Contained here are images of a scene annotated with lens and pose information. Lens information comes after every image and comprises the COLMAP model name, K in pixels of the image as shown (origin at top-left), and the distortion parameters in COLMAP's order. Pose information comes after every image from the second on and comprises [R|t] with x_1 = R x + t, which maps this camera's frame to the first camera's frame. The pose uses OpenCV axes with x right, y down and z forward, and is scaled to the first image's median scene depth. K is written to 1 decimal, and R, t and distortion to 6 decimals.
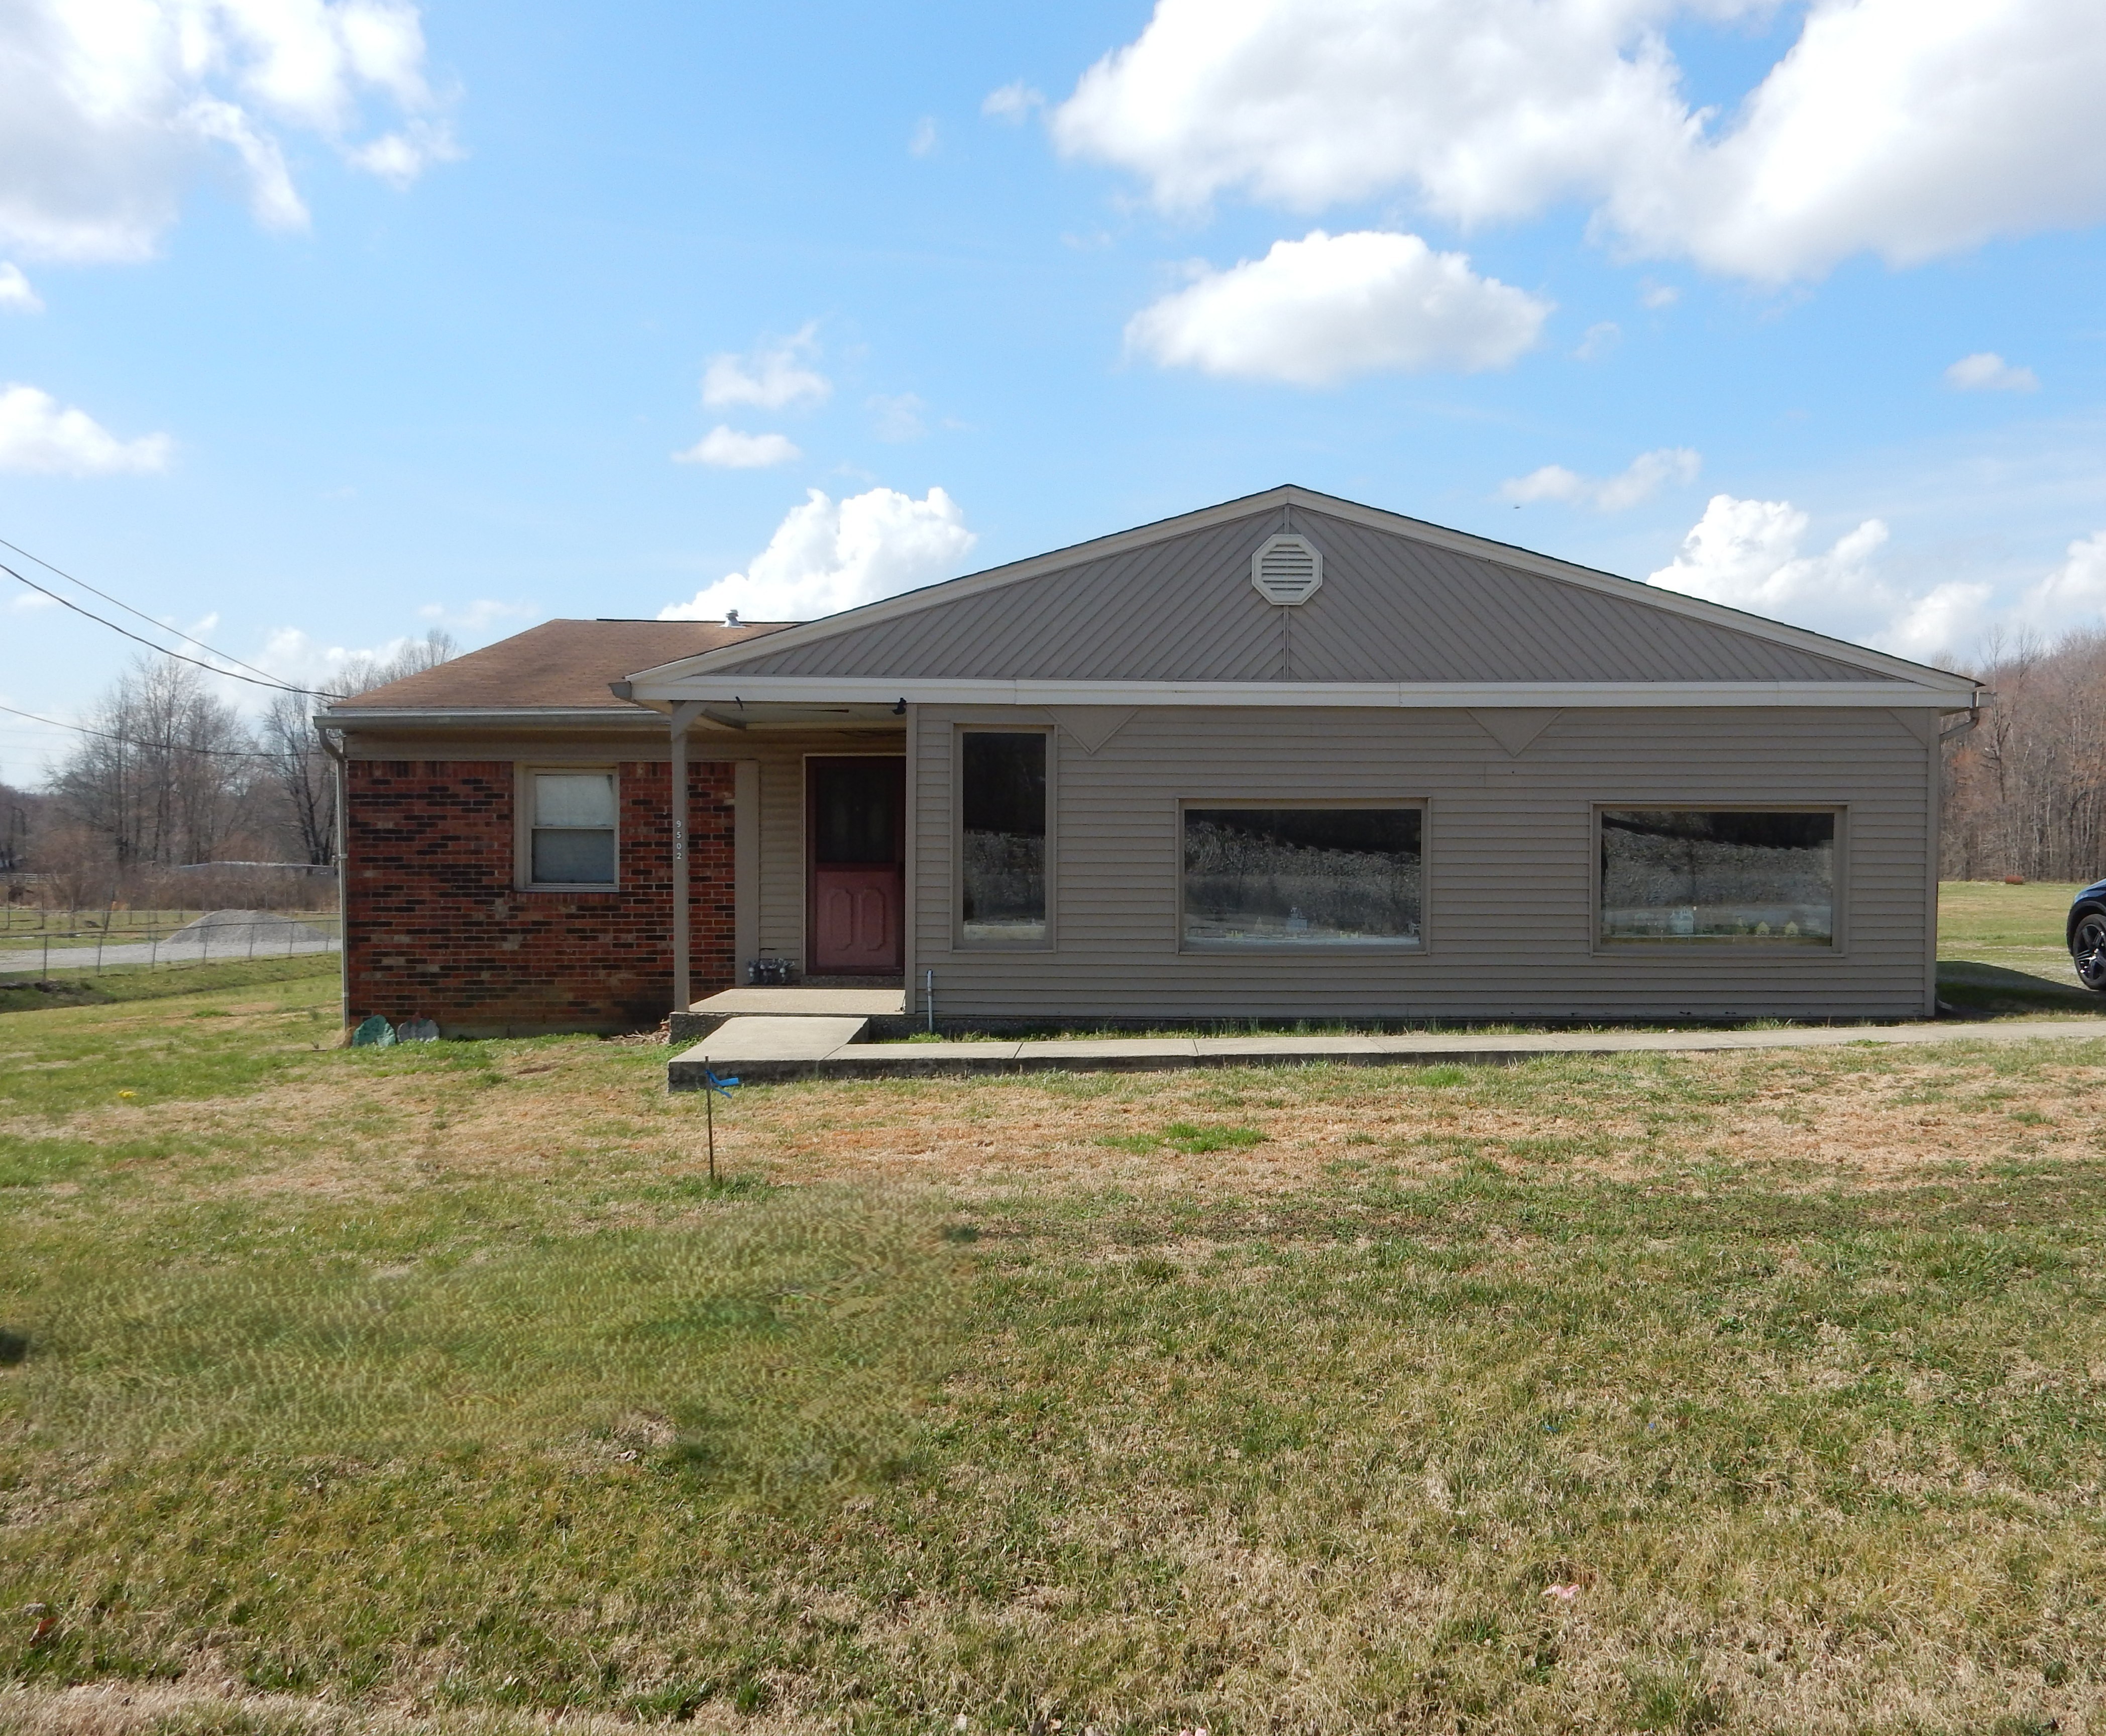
lens RADIAL K [[2147.4, 0, 1053.0], [0, 2147.4, 868.0], [0, 0, 1]] dist [0.010295, 0.013056]
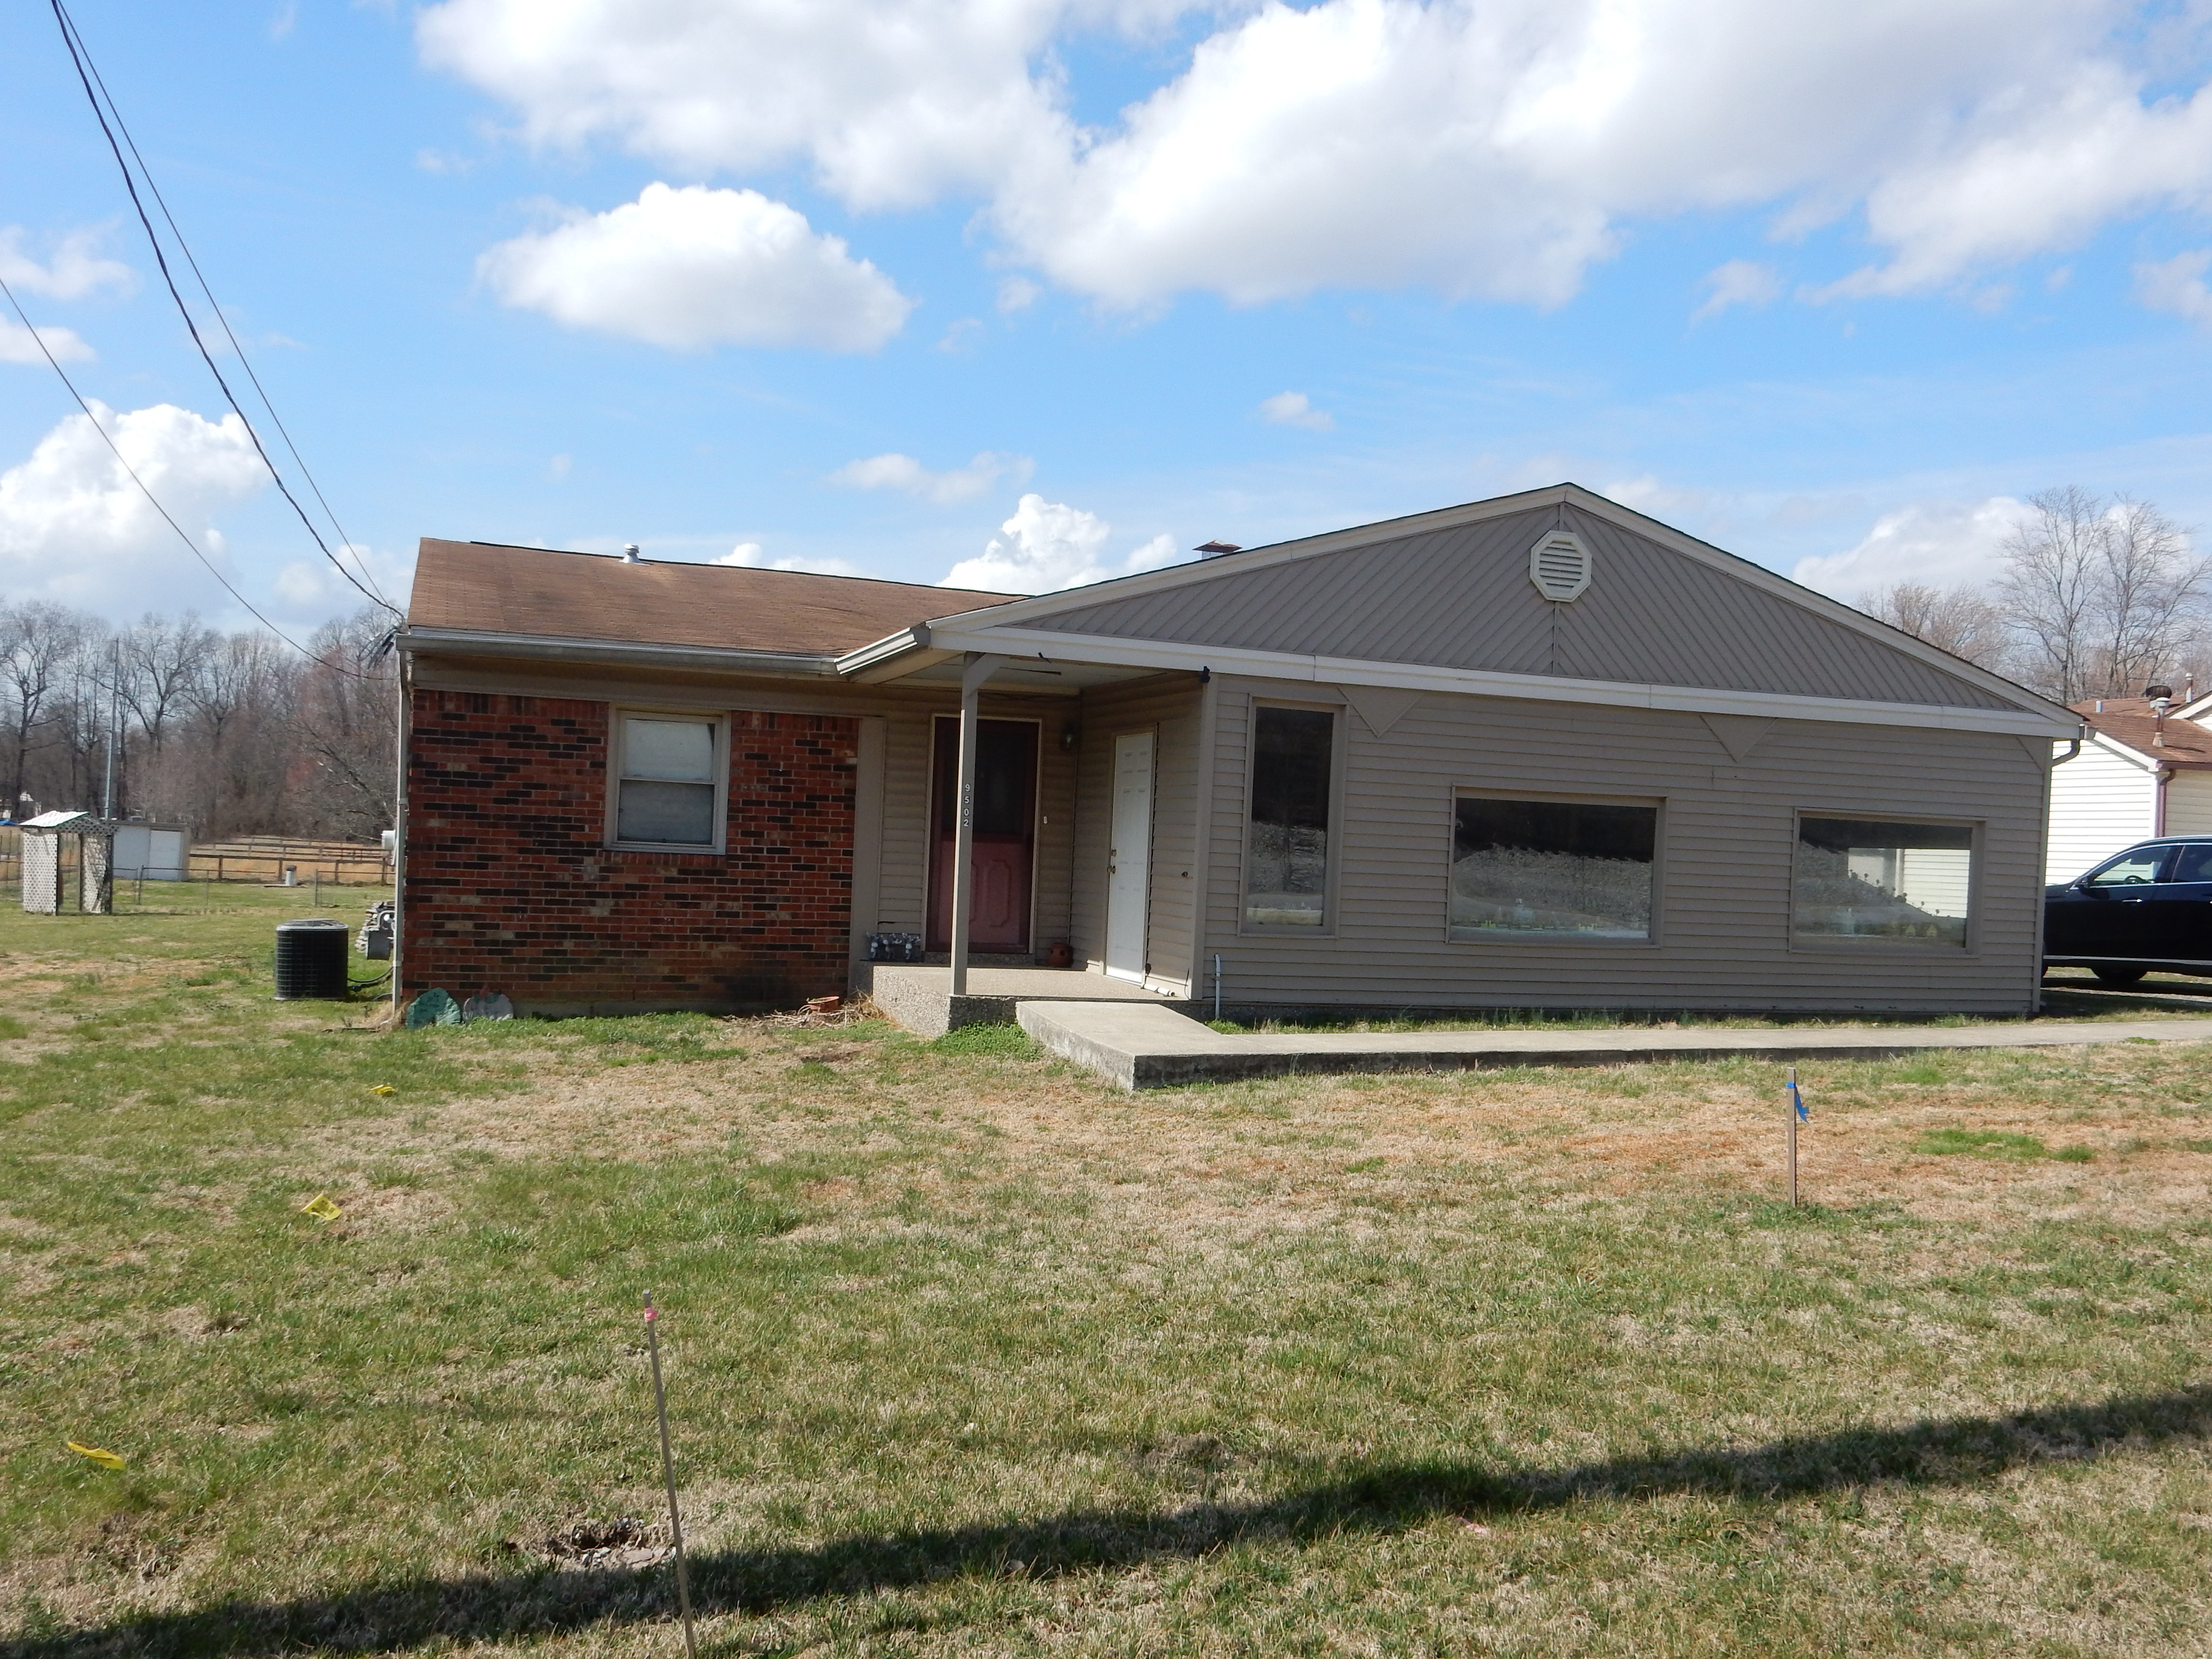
lens RADIAL K [[2147.3, 0, 1106.0], [0, 2147.3, 829.5], [0, 0, 1]] dist [0.009203, -0.023222]
pose [[0.933620, 0.040721, 0.355944, -0.373388], [-0.039206, 0.999165, -0.011472, 0.004662], [-0.356114, -0.003244, 0.934437, 0.105389]]
